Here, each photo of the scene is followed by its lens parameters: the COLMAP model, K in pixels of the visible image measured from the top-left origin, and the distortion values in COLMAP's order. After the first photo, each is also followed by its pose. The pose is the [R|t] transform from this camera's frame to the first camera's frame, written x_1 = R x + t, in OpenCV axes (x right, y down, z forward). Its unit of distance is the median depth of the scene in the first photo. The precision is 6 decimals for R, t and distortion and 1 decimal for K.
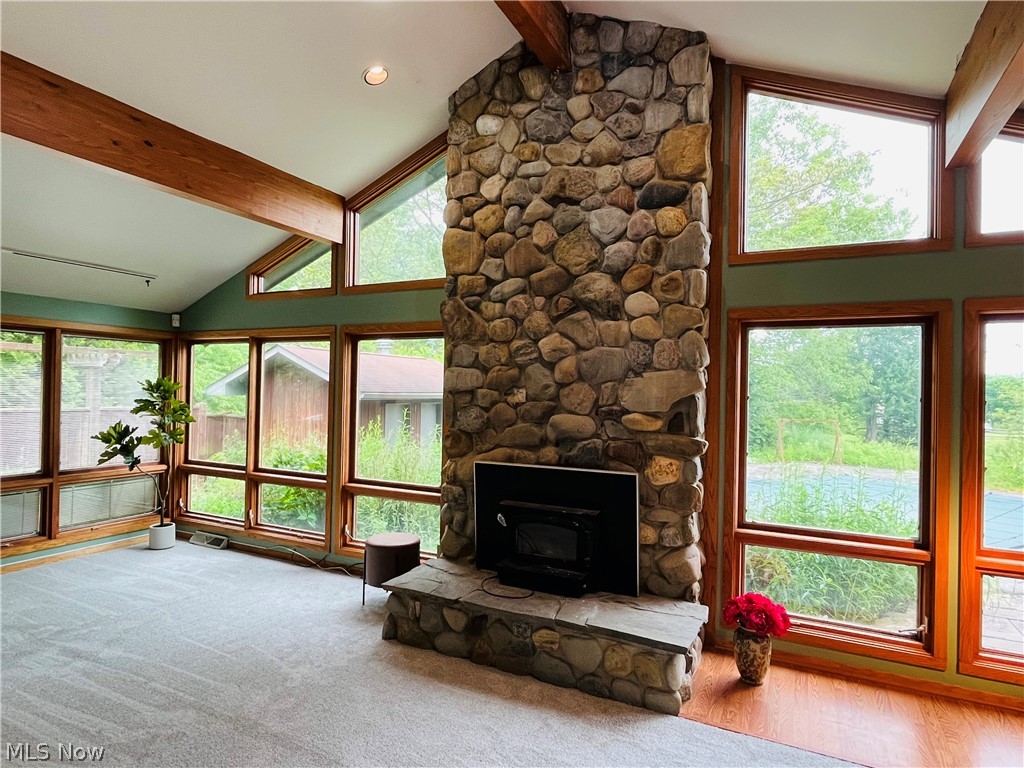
lens RADIAL K [[584.0, 0, 505.8], [0, 584.0, 384.1], [0, 0, 1]] dist [-0.002215, -0.001965]
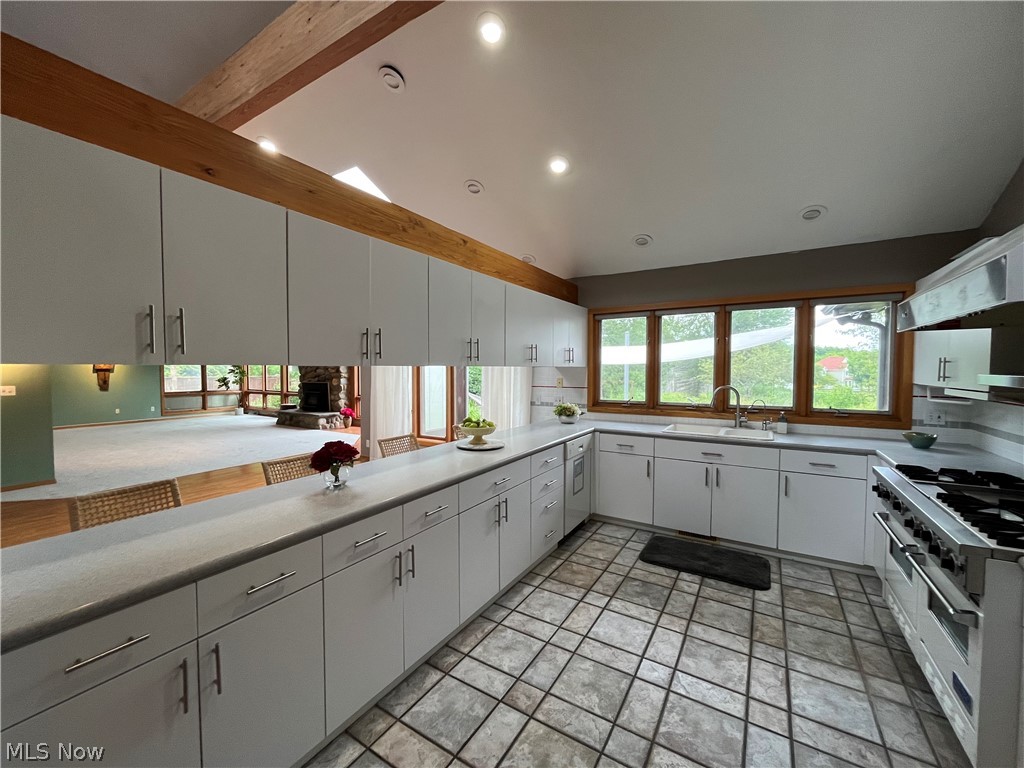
lens RADIAL K [[412.3, 0, 507.2], [0, 412.3, 383.8], [0, 0, 1]] dist [-0.001772, -0.000537]
pose [[0.996321, -0.014802, -0.084412, 1.505766], [0.018503, 0.998894, 0.043228, 0.048300], [0.083678, -0.044631, 0.995493, -1.583659]]
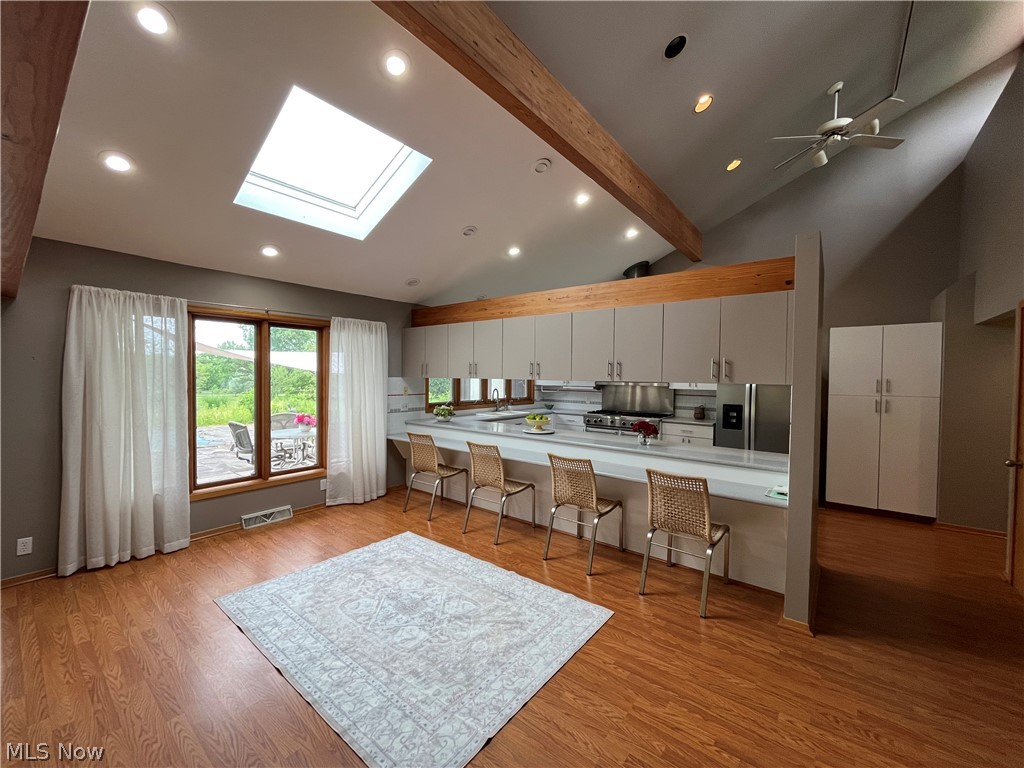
lens RADIAL K [[412.3, 0, 507.2], [0, 412.3, 383.8], [0, 0, 1]] dist [-0.001772, -0.000537]
pose [[0.199460, -0.036686, 0.979219, 0.297909], [-0.014960, 0.999068, 0.040477, 0.015089], [-0.979792, -0.022723, 0.198725, -1.000933]]
